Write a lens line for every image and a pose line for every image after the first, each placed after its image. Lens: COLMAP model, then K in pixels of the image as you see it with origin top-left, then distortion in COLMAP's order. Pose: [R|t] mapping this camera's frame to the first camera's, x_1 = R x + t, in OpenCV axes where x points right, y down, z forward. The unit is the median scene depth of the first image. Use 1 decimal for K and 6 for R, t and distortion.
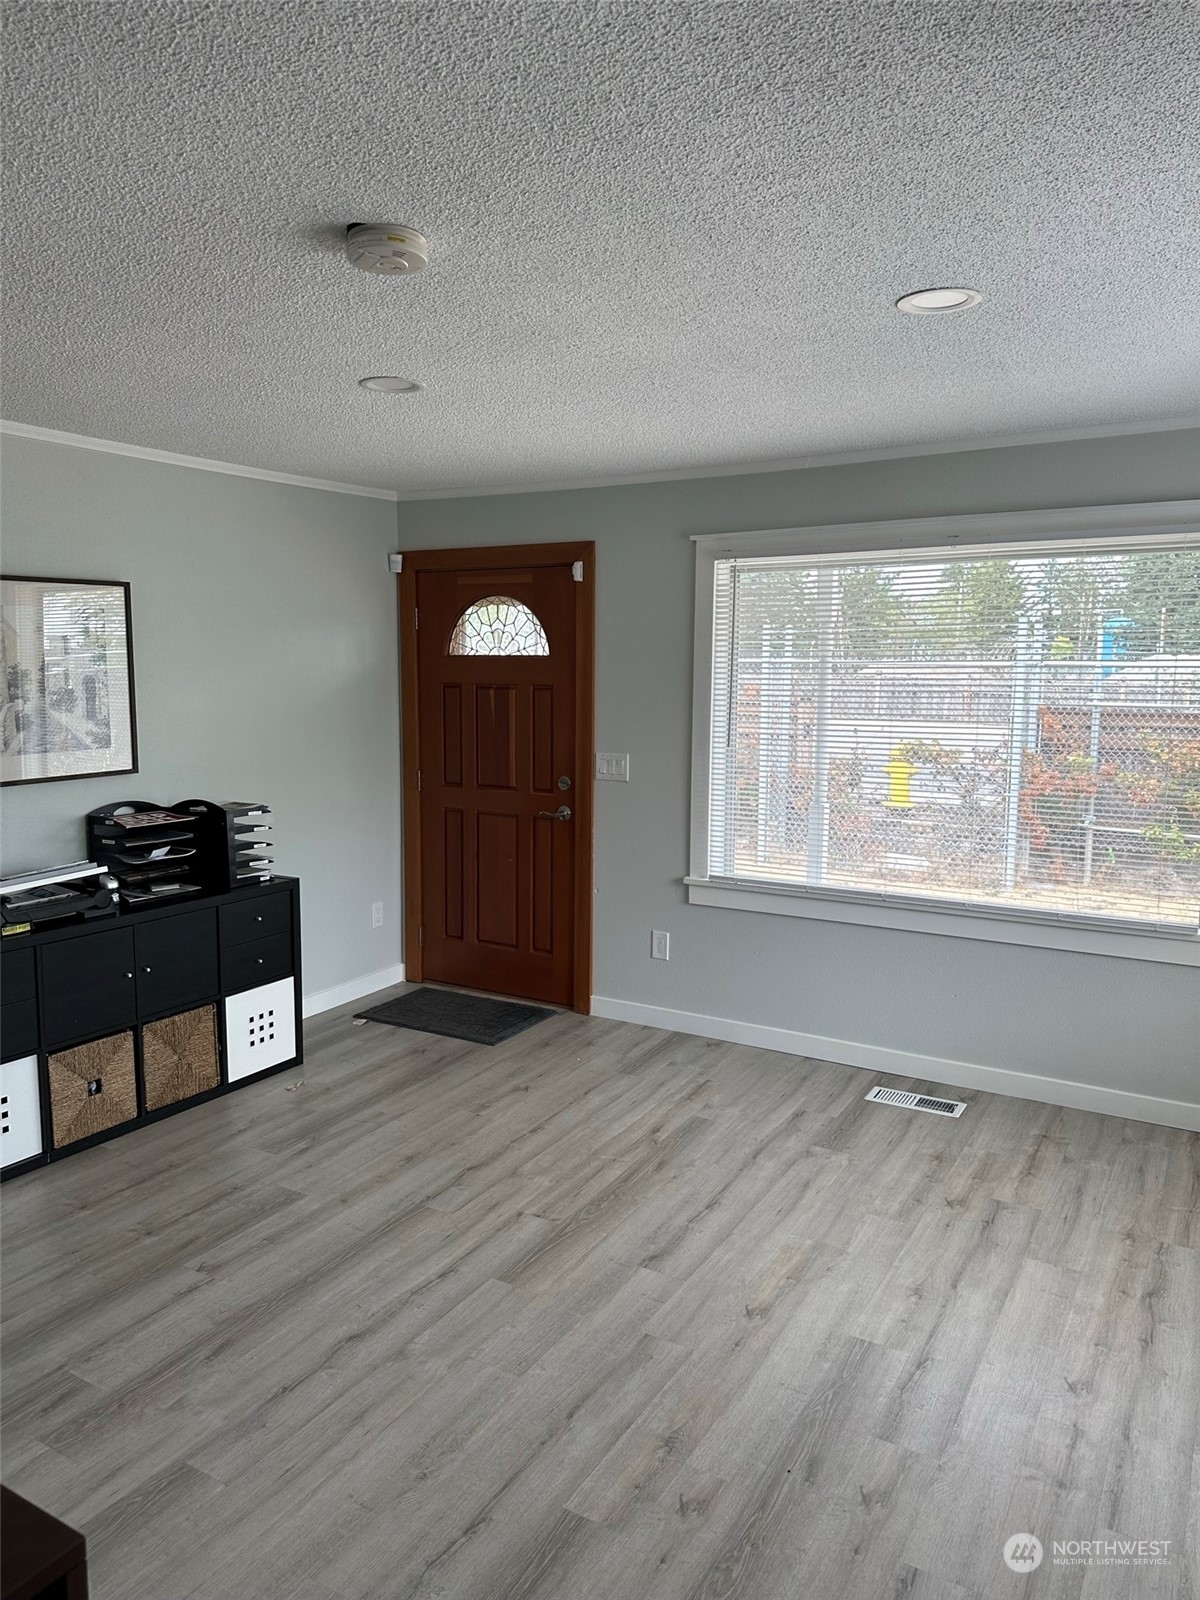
lens RADIAL K [[1134.5, 0, 595.3], [0, 1134.5, 796.7], [0, 0, 1]] dist [0.040030, -0.002256]
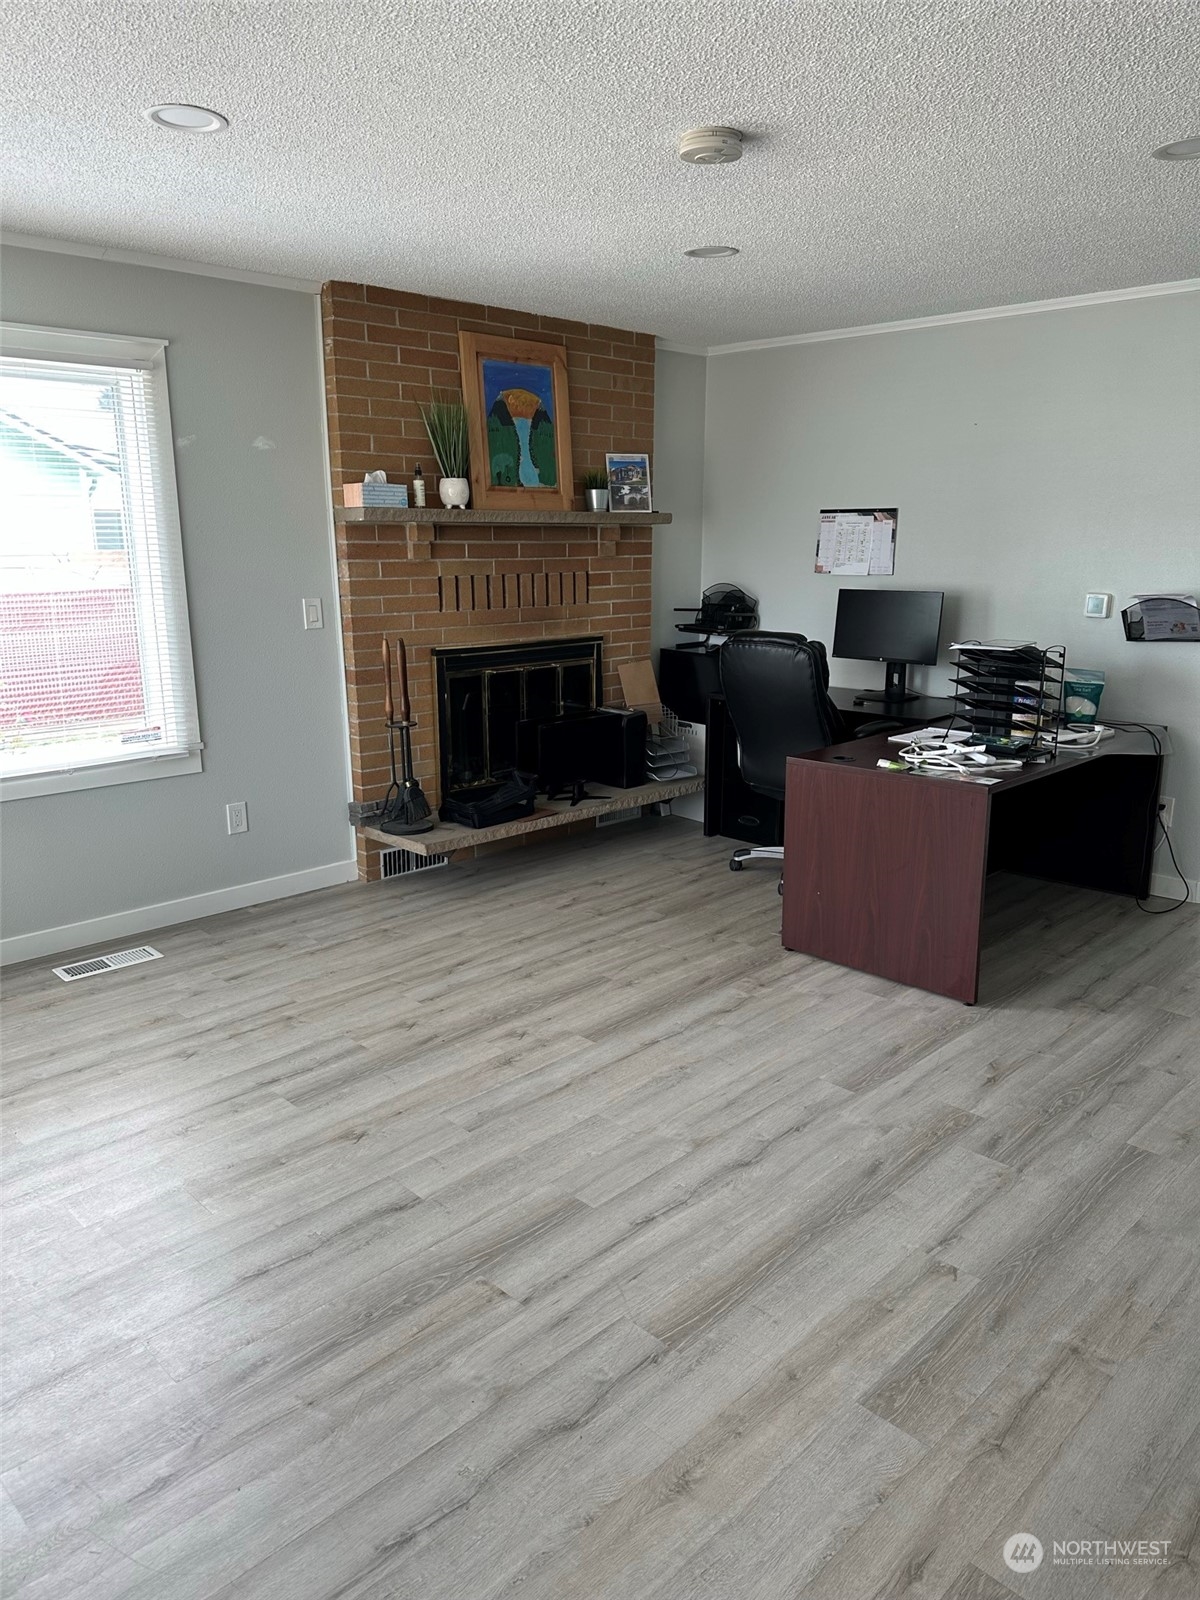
lens RADIAL K [[1134.5, 0, 593.2], [0, 1134.5, 801.7], [0, 0, 1]] dist [0.040030, -0.002256]
pose [[-0.966731, -0.060628, 0.248505, -0.301046], [0.030208, 0.937648, 0.346272, -0.174884], [-0.254003, 0.342259, -0.904622, 1.767615]]
